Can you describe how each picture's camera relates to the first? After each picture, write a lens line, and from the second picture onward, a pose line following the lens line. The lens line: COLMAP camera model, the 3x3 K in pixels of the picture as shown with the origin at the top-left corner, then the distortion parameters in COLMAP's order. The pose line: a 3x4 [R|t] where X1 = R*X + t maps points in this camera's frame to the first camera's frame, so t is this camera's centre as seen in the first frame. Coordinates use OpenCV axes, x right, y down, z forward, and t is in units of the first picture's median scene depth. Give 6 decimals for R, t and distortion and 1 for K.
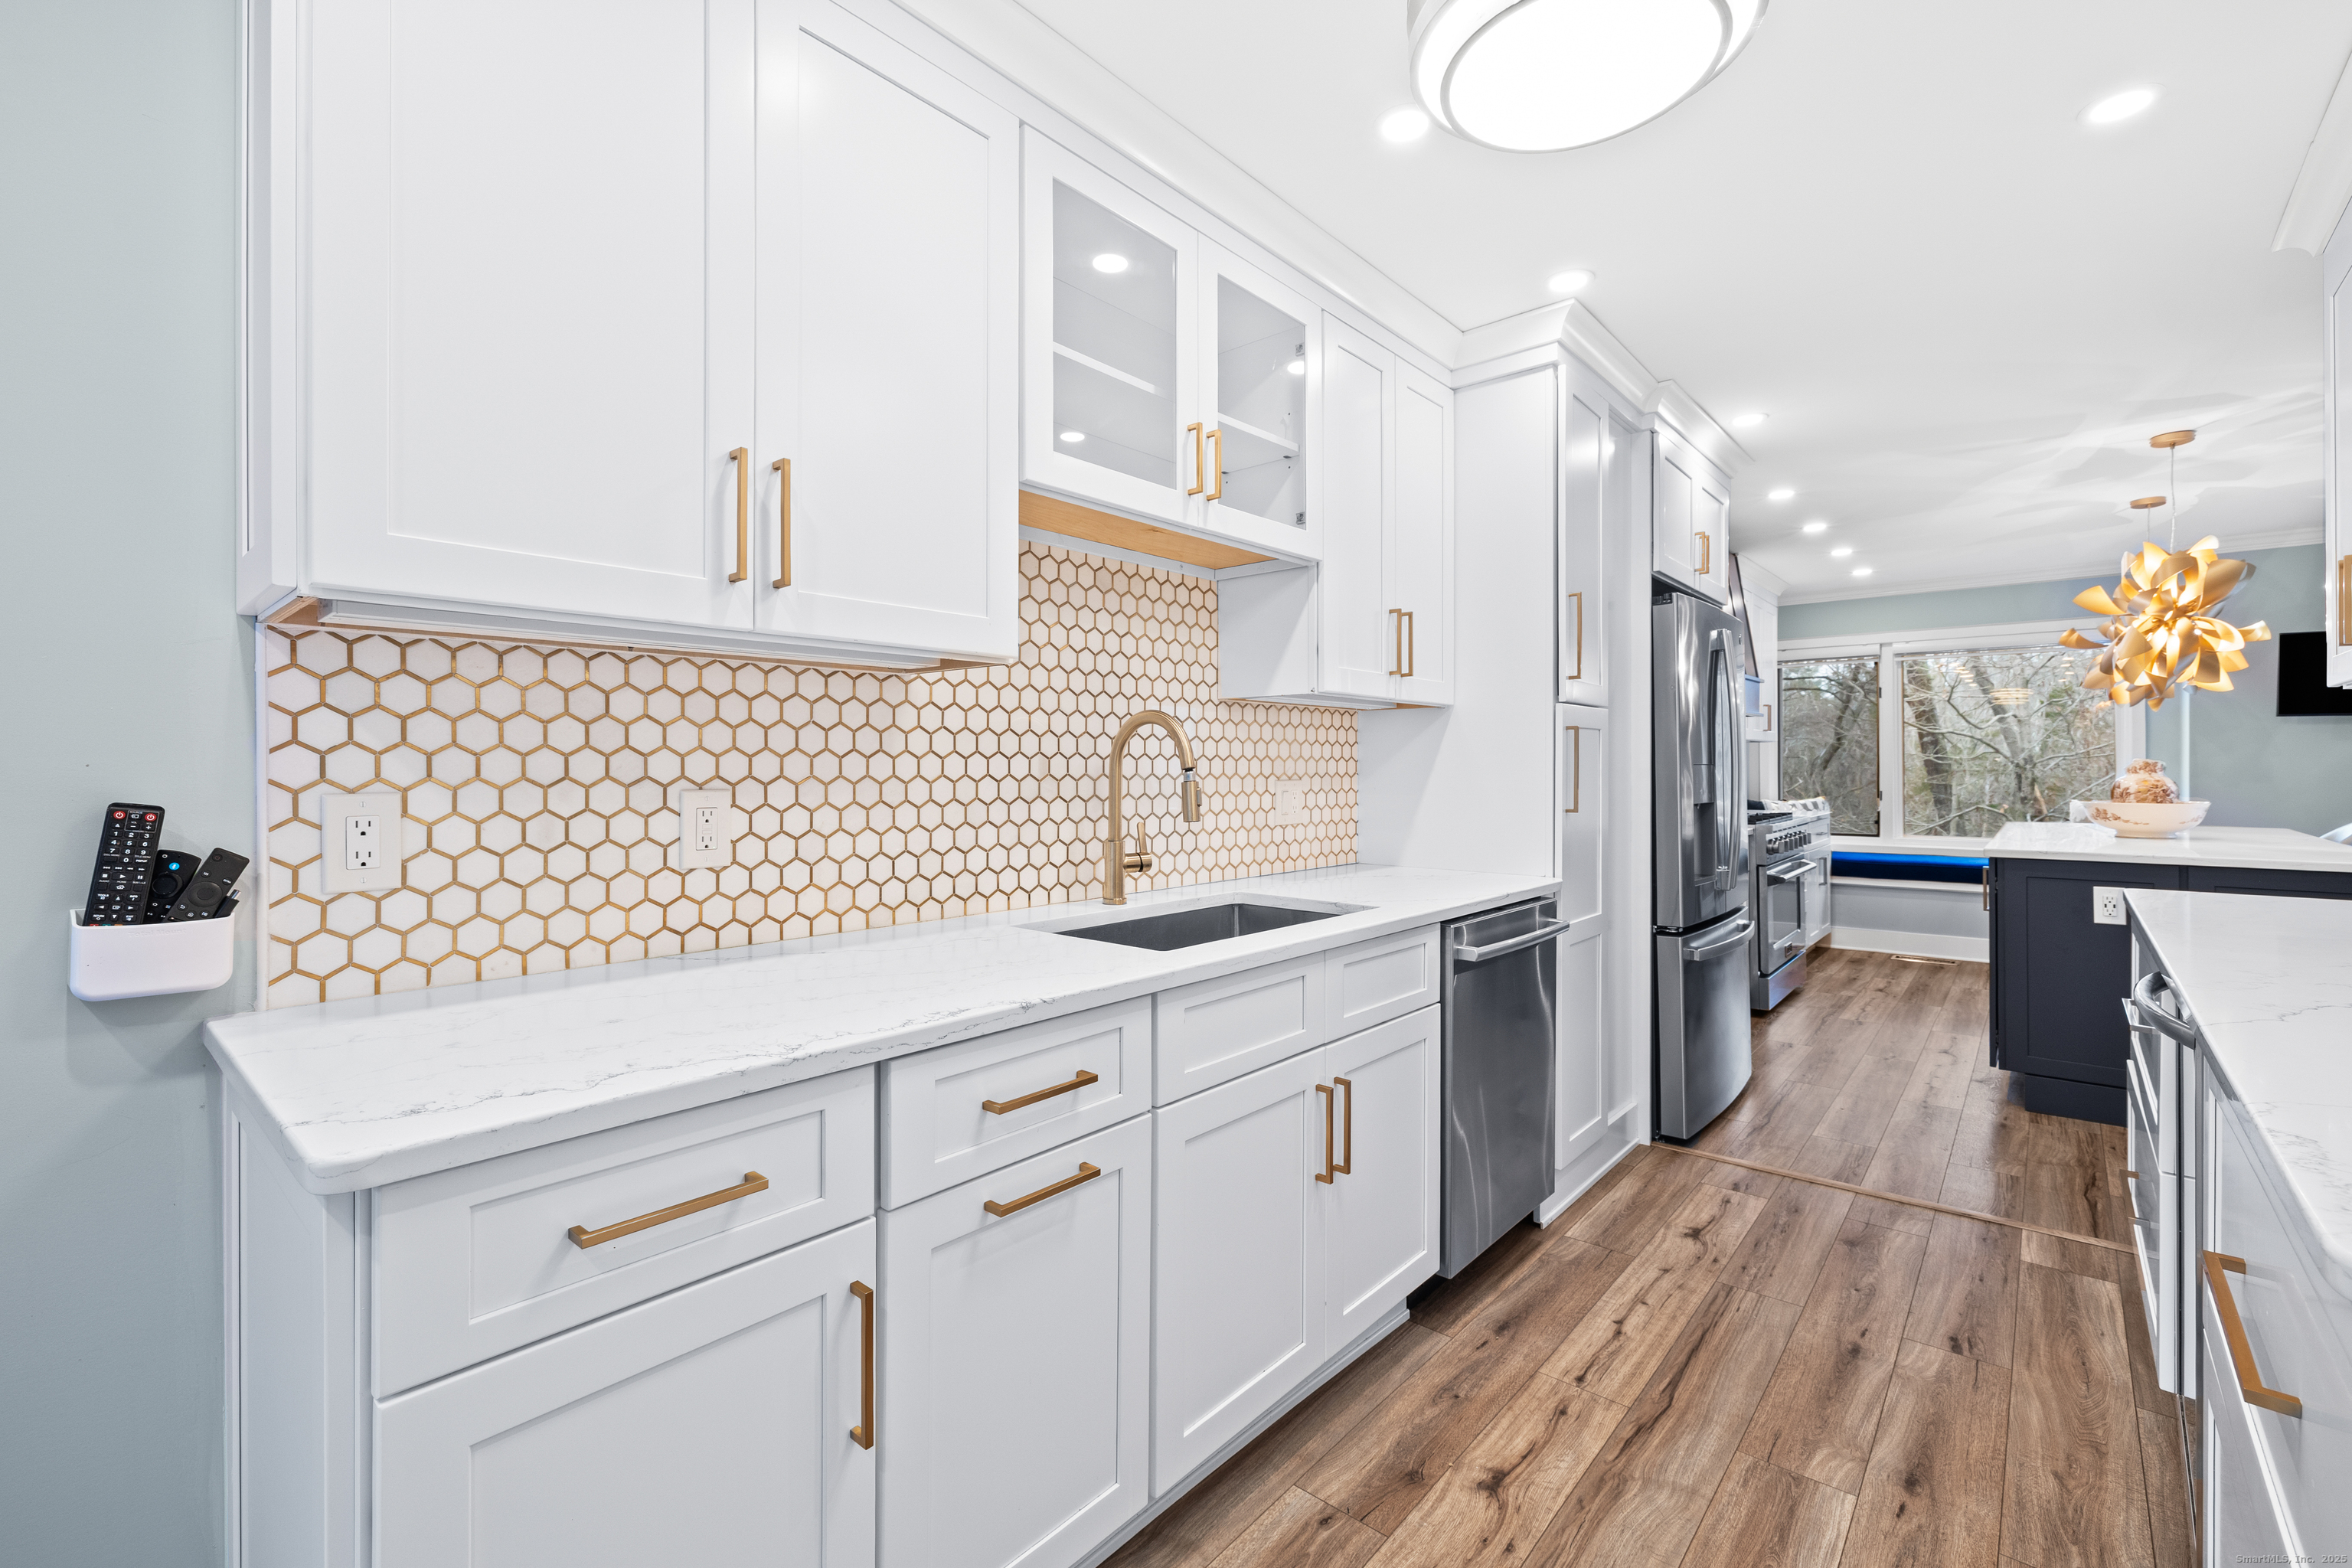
lens RADIAL K [[1036.6, 0, 1158.2], [0, 1036.6, 767.5], [0, 0, 1]] dist [0.000500, 0.000009]
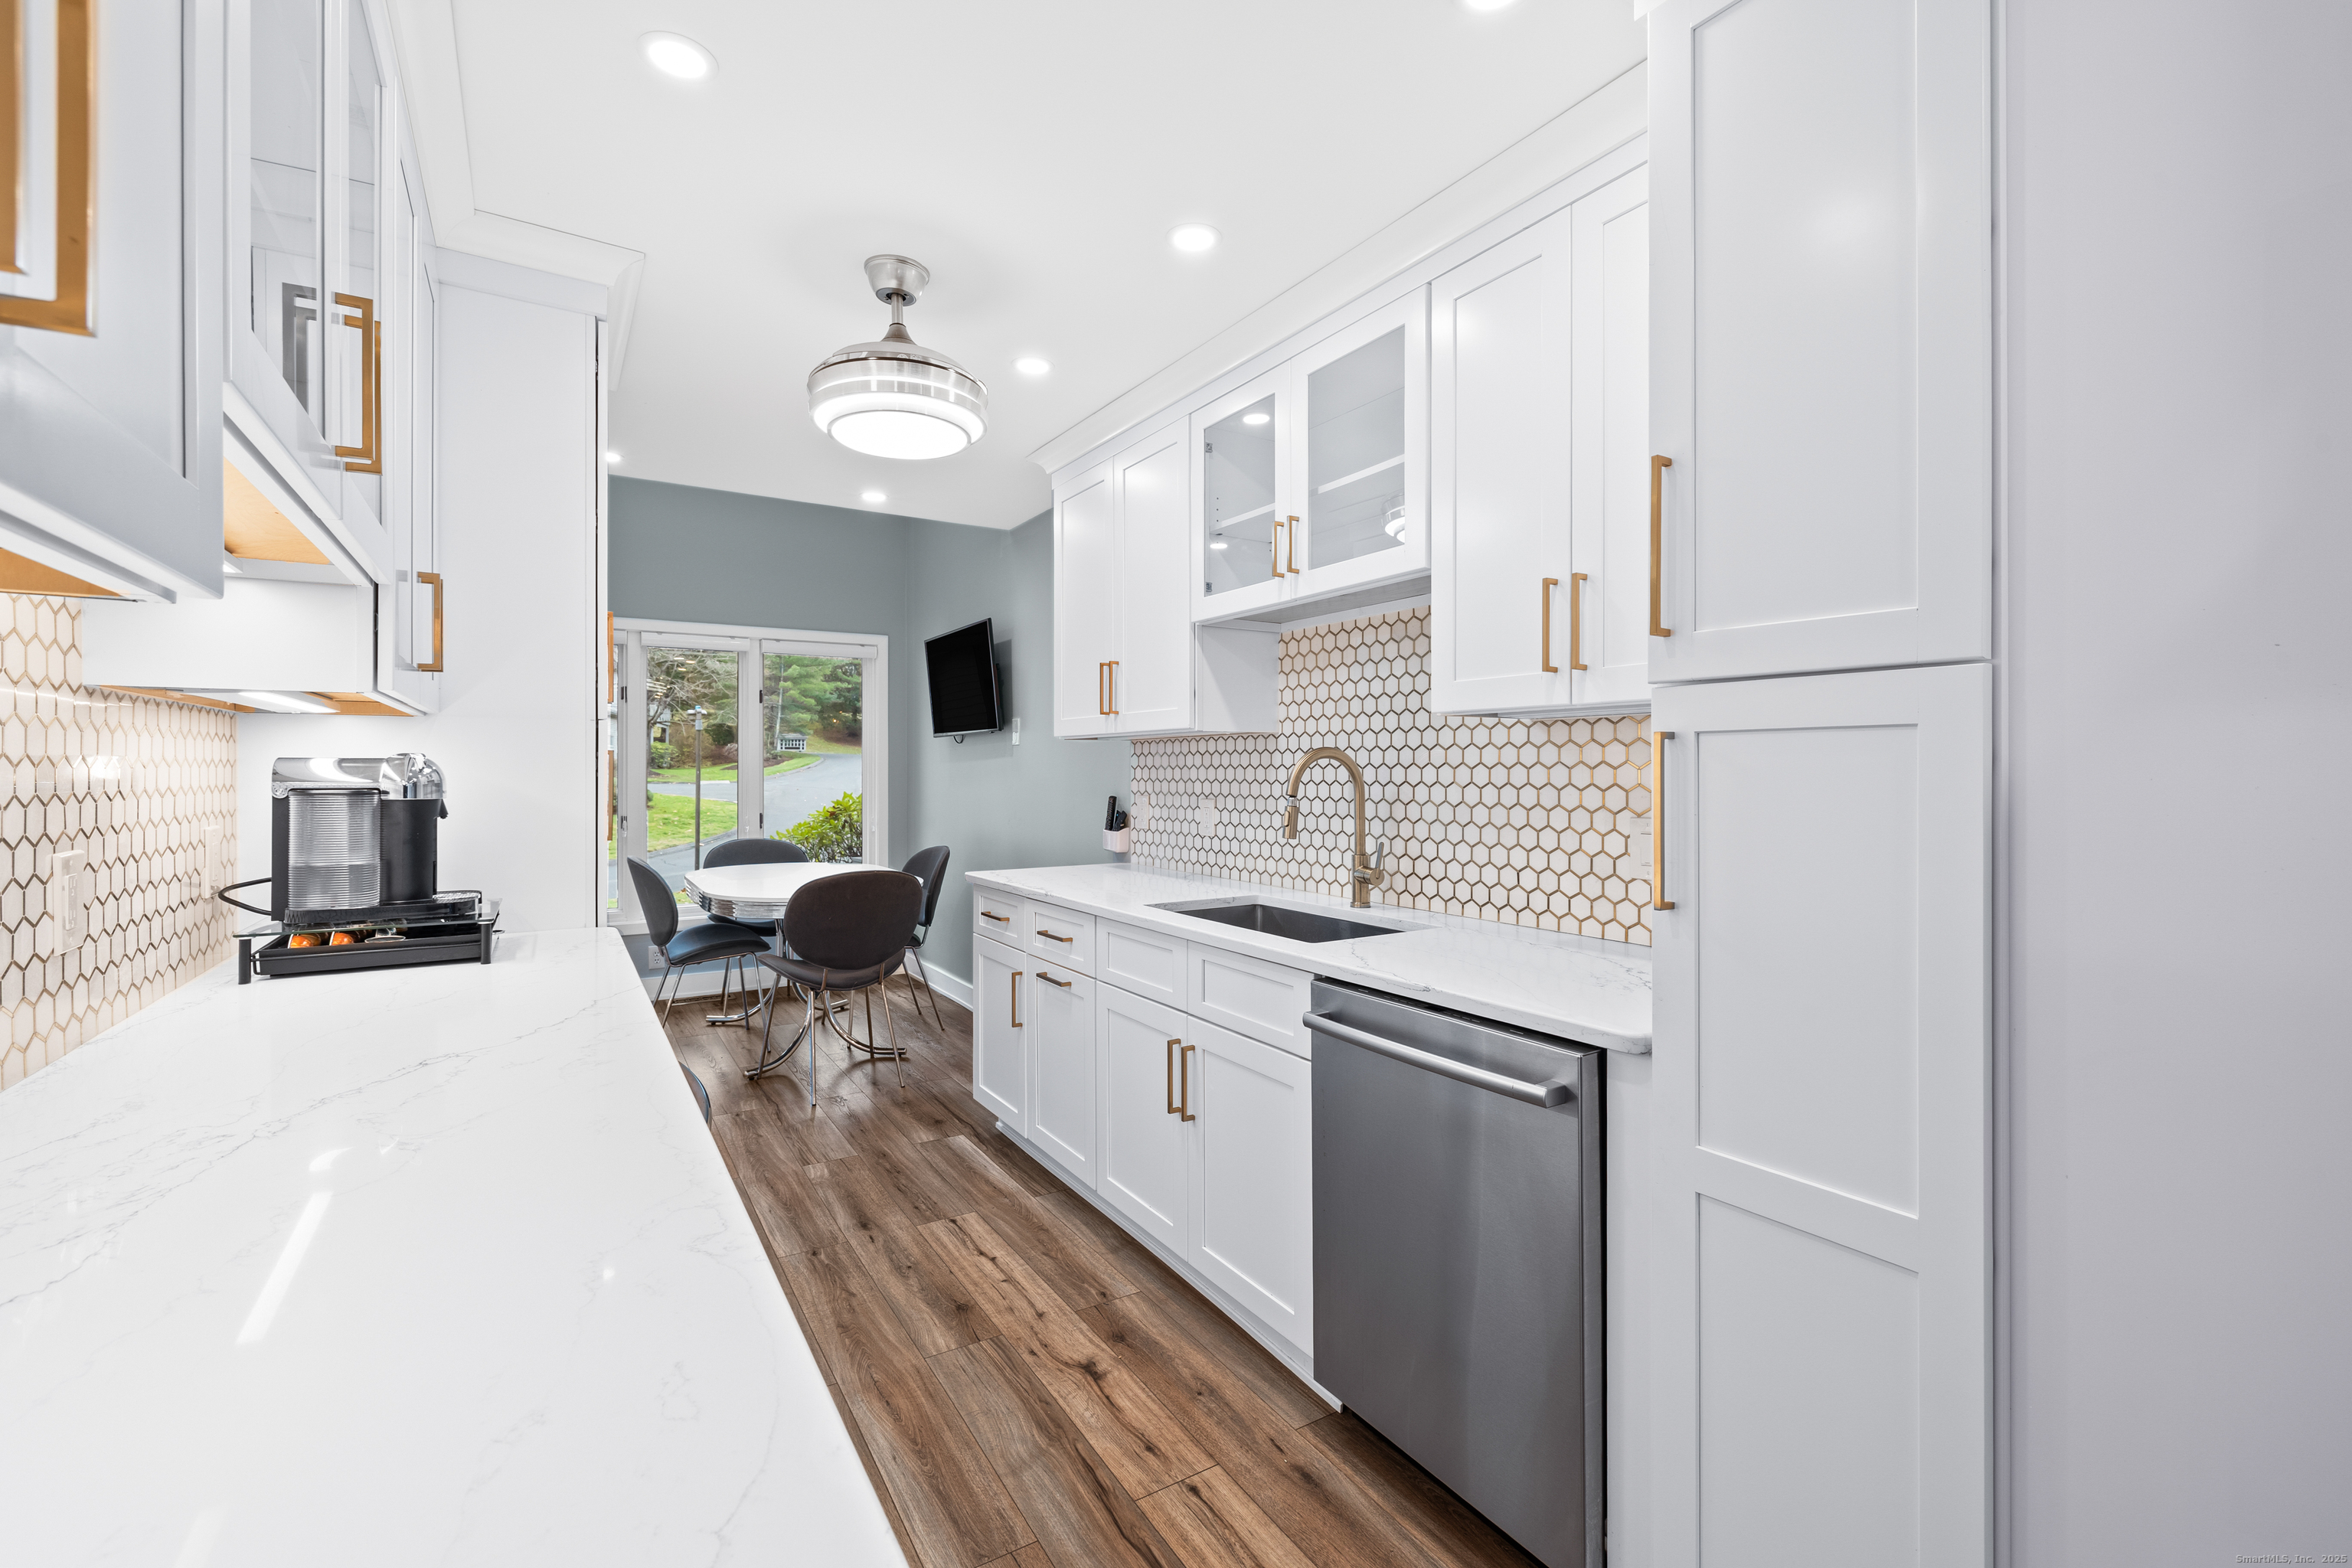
lens RADIAL K [[1022.5, 0, 1176.0], [0, 1022.5, 784.0], [0, 0, 1]] dist [-0.029652, 0.000045]
pose [[-0.306392, -0.000682, -0.951905, 1.264792], [-0.014923, 0.999880, 0.004087, -0.013289], [0.951788, 0.015458, -0.306366, 1.277009]]
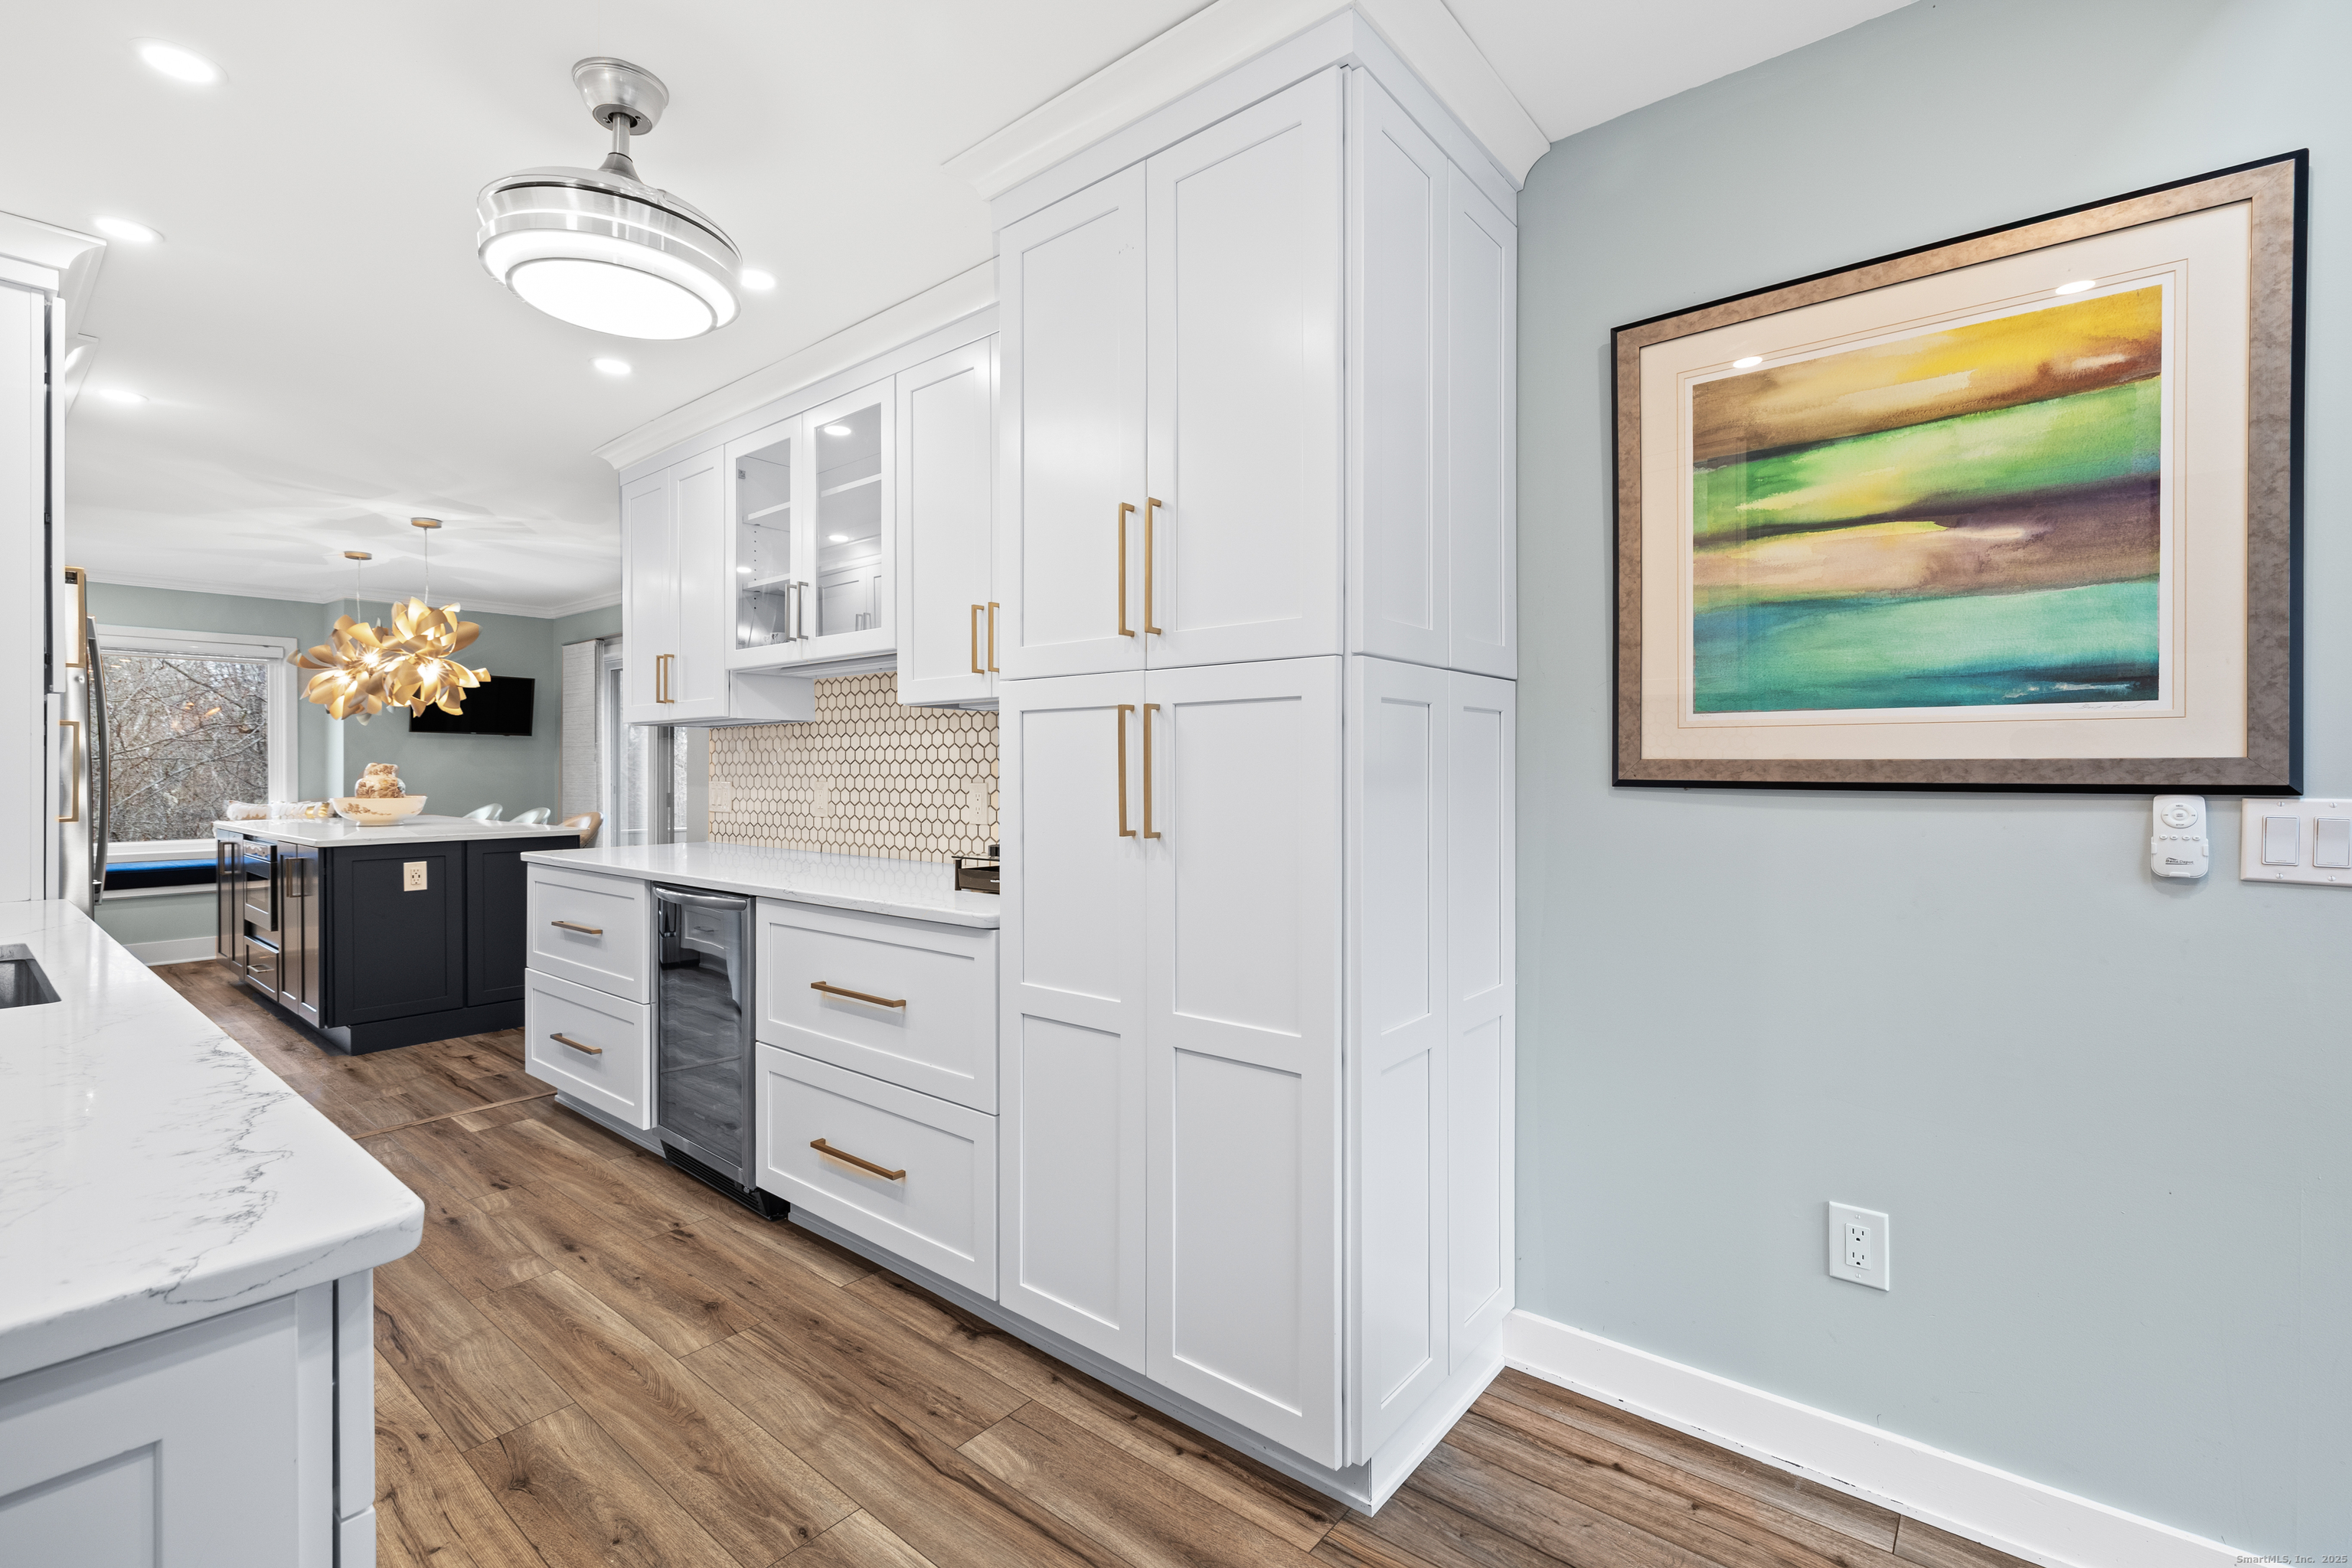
lens RADIAL K [[1036.6, 0, 1158.2], [0, 1036.6, 767.5], [0, 0, 1]] dist [0.000500, 0.000009]
pose [[-0.012288, 0.000533, 0.999924, -0.683778], [0.002258, 0.999997, -0.000505, -0.000598], [-0.999922, 0.002251, -0.012289, 0.147501]]
